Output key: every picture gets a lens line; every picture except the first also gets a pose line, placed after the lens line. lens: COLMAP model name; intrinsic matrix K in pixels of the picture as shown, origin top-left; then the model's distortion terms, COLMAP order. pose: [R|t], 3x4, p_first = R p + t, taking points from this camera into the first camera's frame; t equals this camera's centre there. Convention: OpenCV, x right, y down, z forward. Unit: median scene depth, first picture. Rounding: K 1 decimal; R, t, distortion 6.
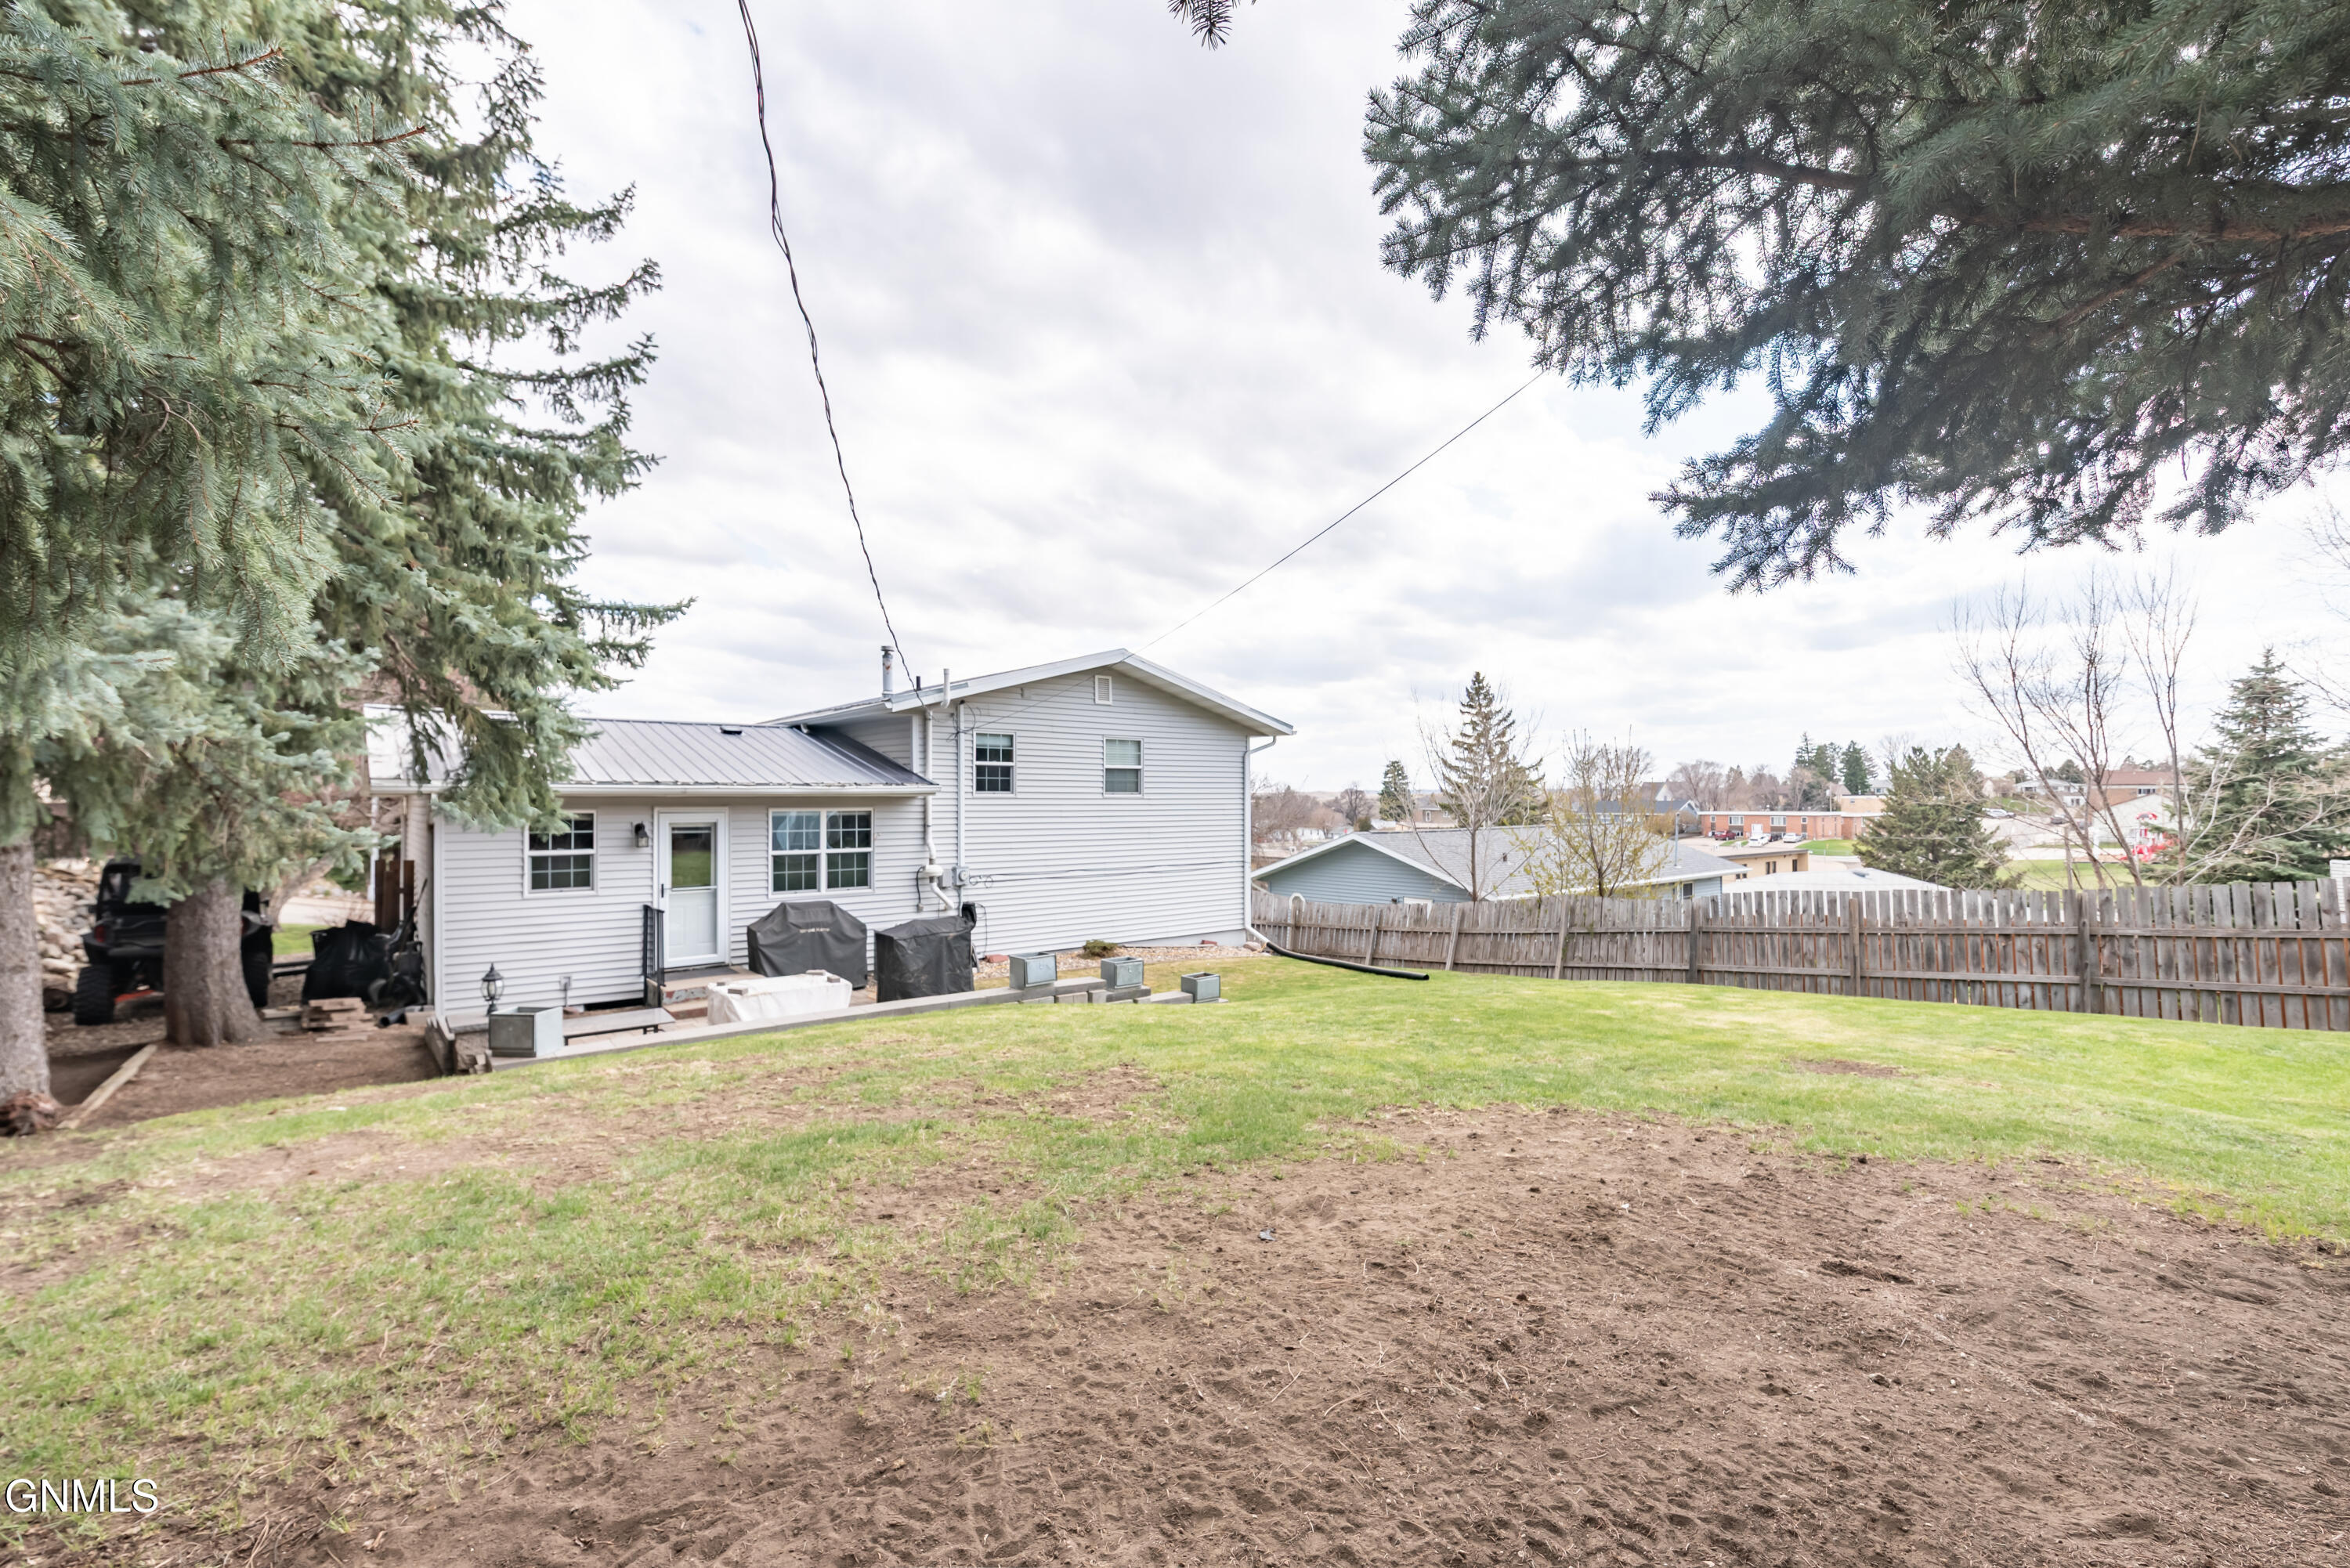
lens RADIAL K [[1012.0, 0, 1167.4], [0, 1012.0, 804.2], [0, 0, 1]] dist [-0.001762, 0.000900]
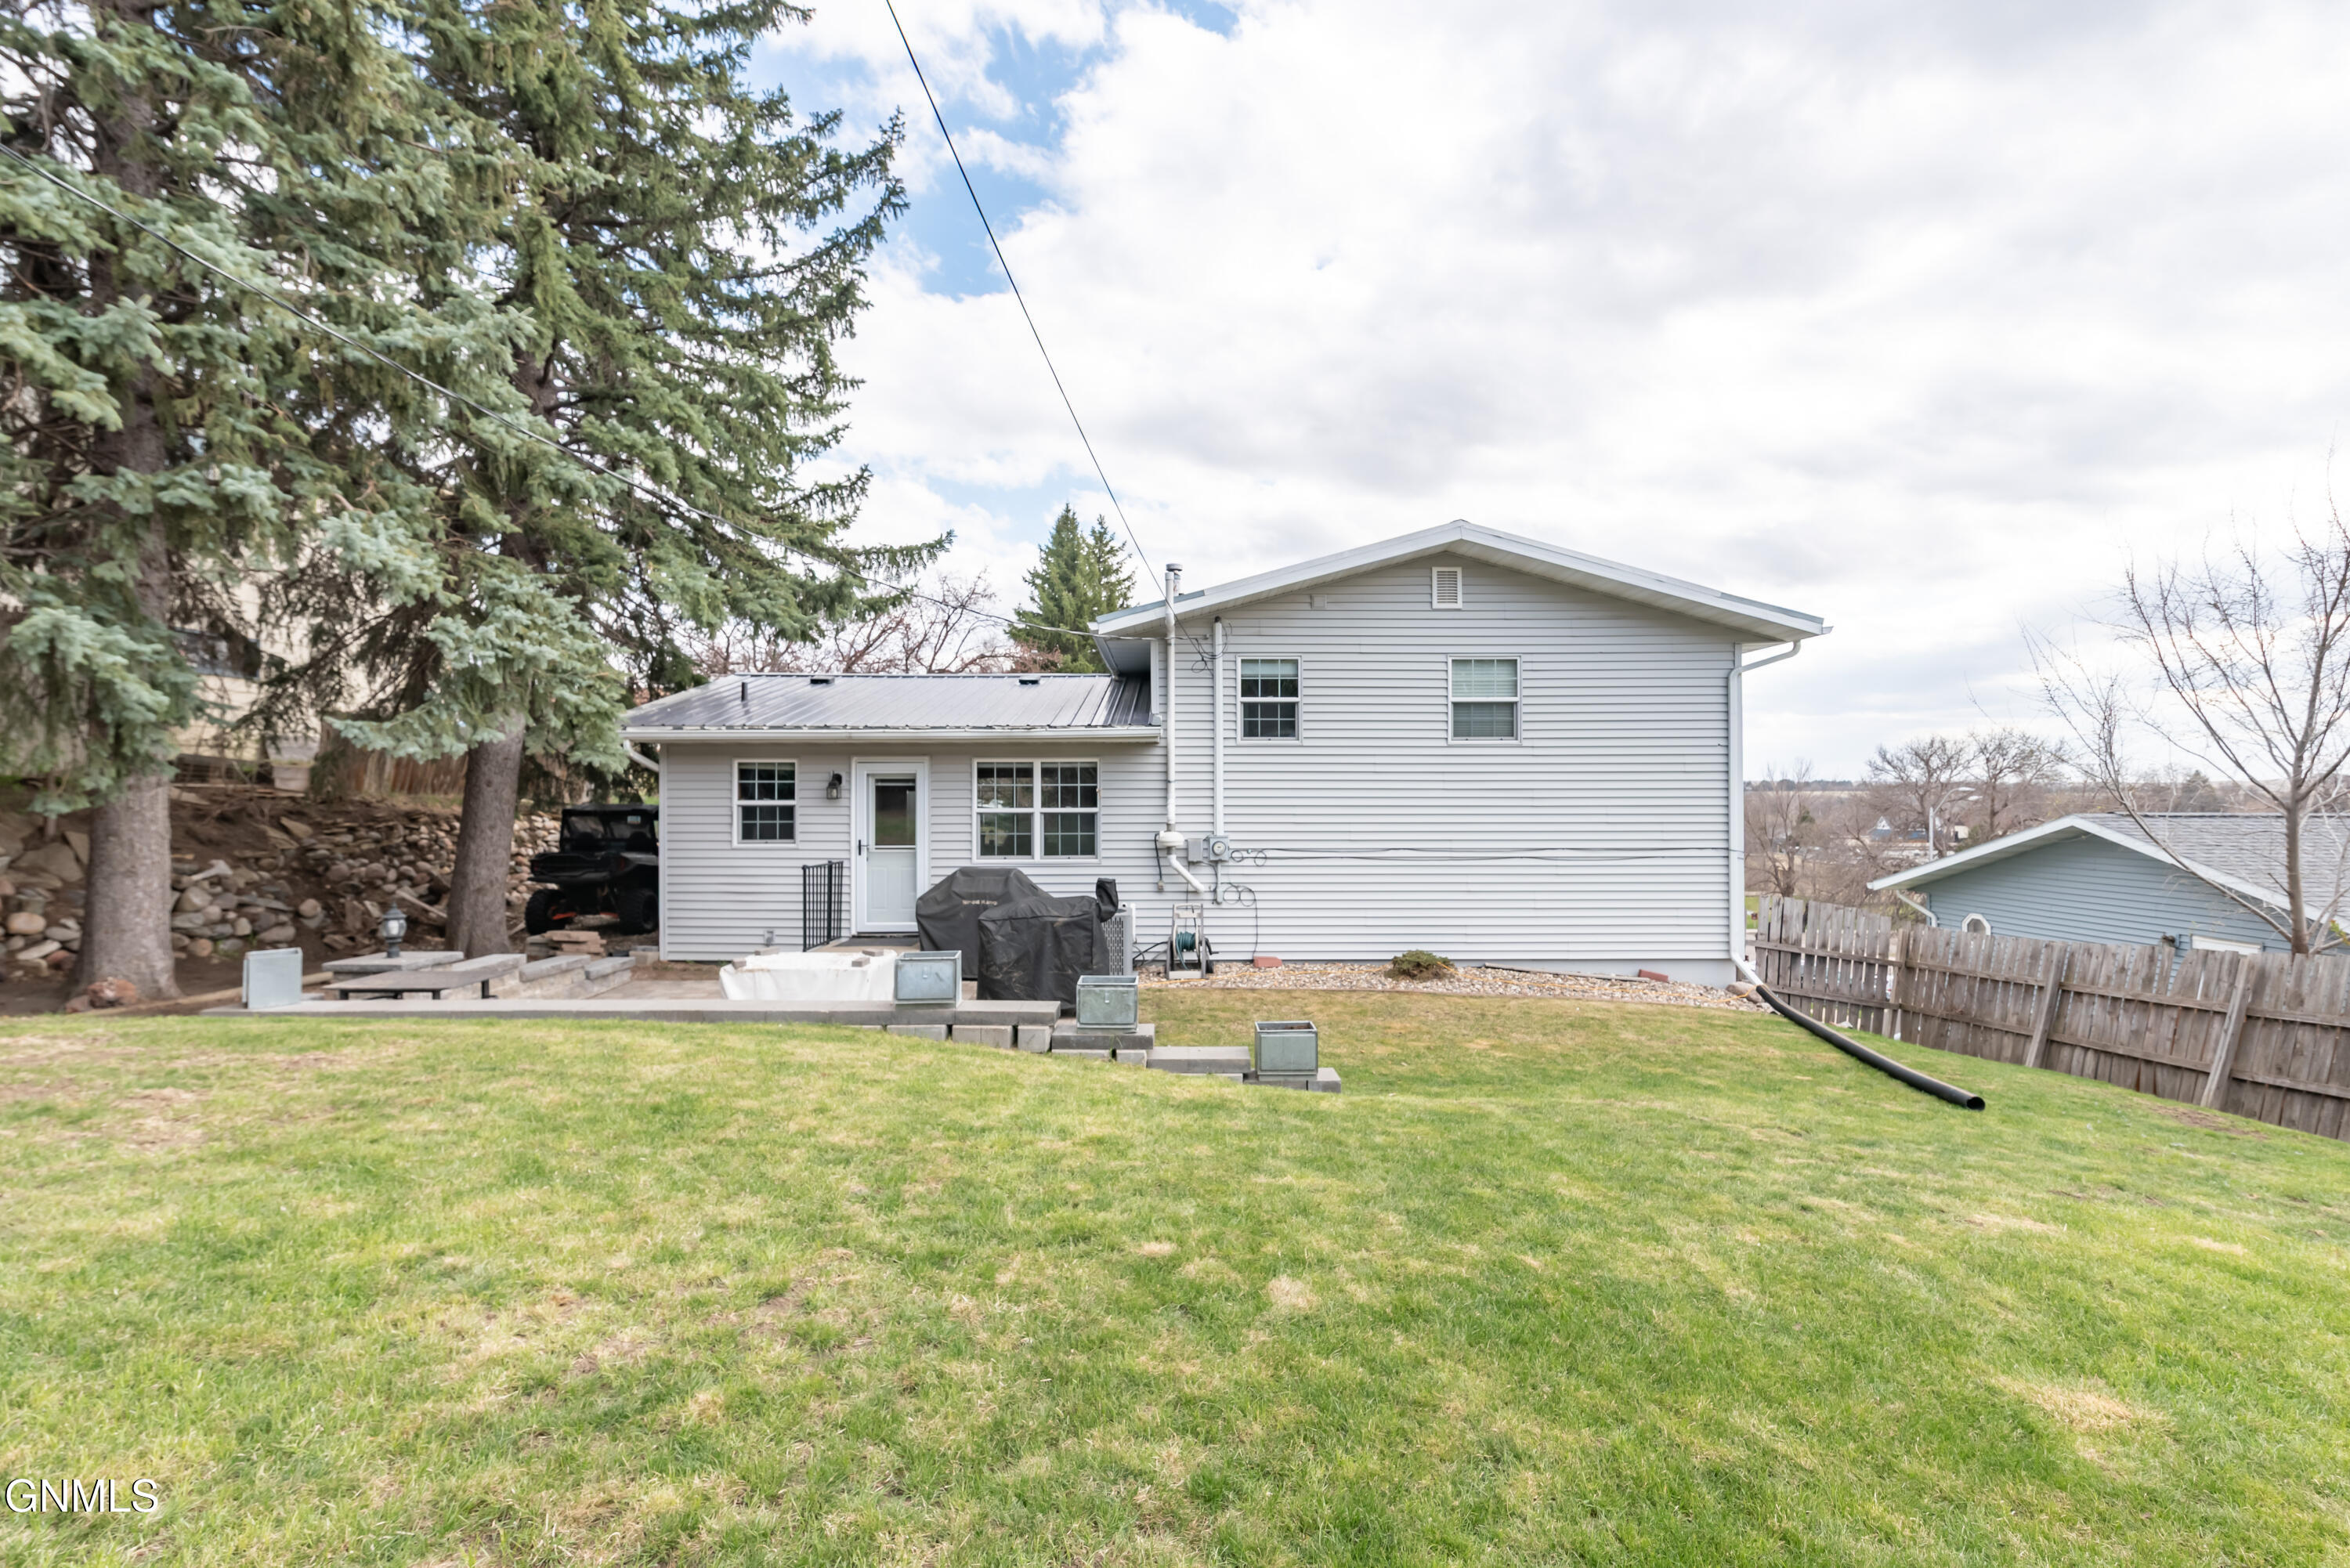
lens RADIAL K [[1012.0, 0, 1282.3], [0, 1012.0, 779.0], [0, 0, 1]] dist [-0.001762, 0.000900]
pose [[0.772244, -0.007351, -0.635284, 0.311396], [-0.002463, 0.999891, -0.014564, 0.029299], [0.635321, 0.012811, 0.772142, 0.435461]]
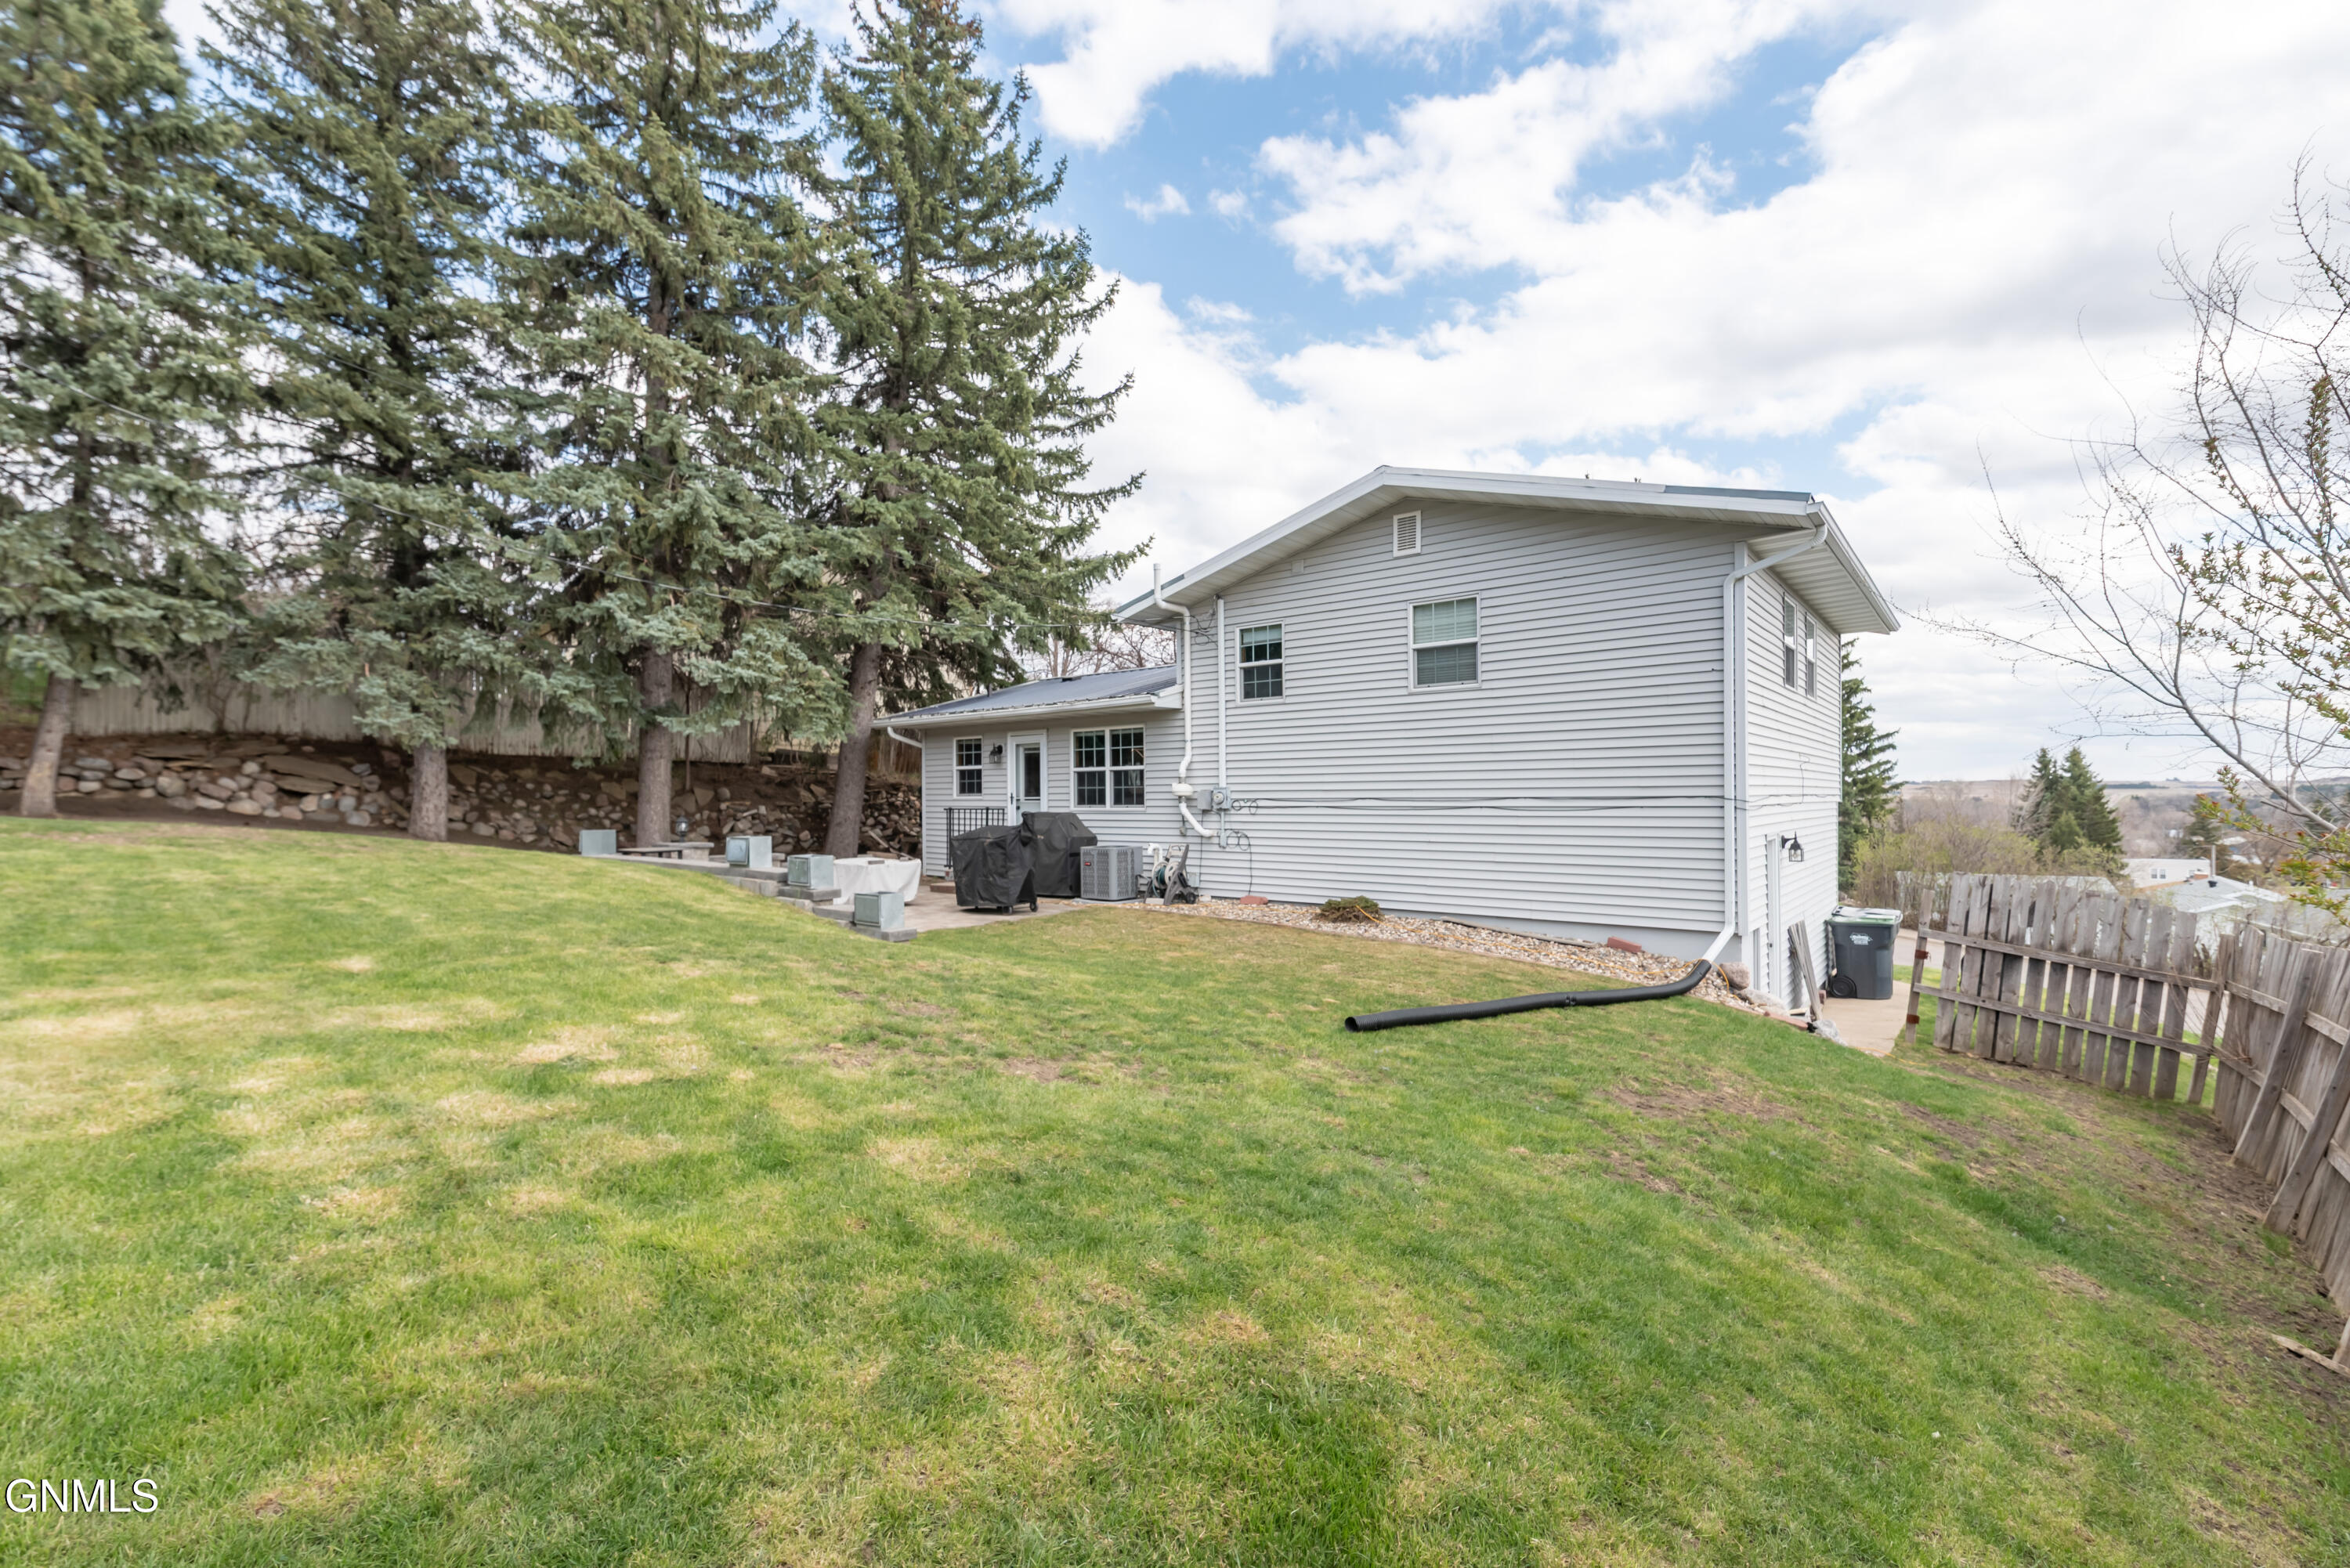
lens RADIAL K [[1012.0, 0, 1155.8], [0, 1012.0, 778.2], [0, 0, 1]] dist [-0.001762, 0.000900]
pose [[0.178548, -0.013083, -0.983844, 0.621627], [0.006347, 0.999906, -0.012145, 0.062584], [0.983911, -0.004076, 0.178614, 0.776722]]
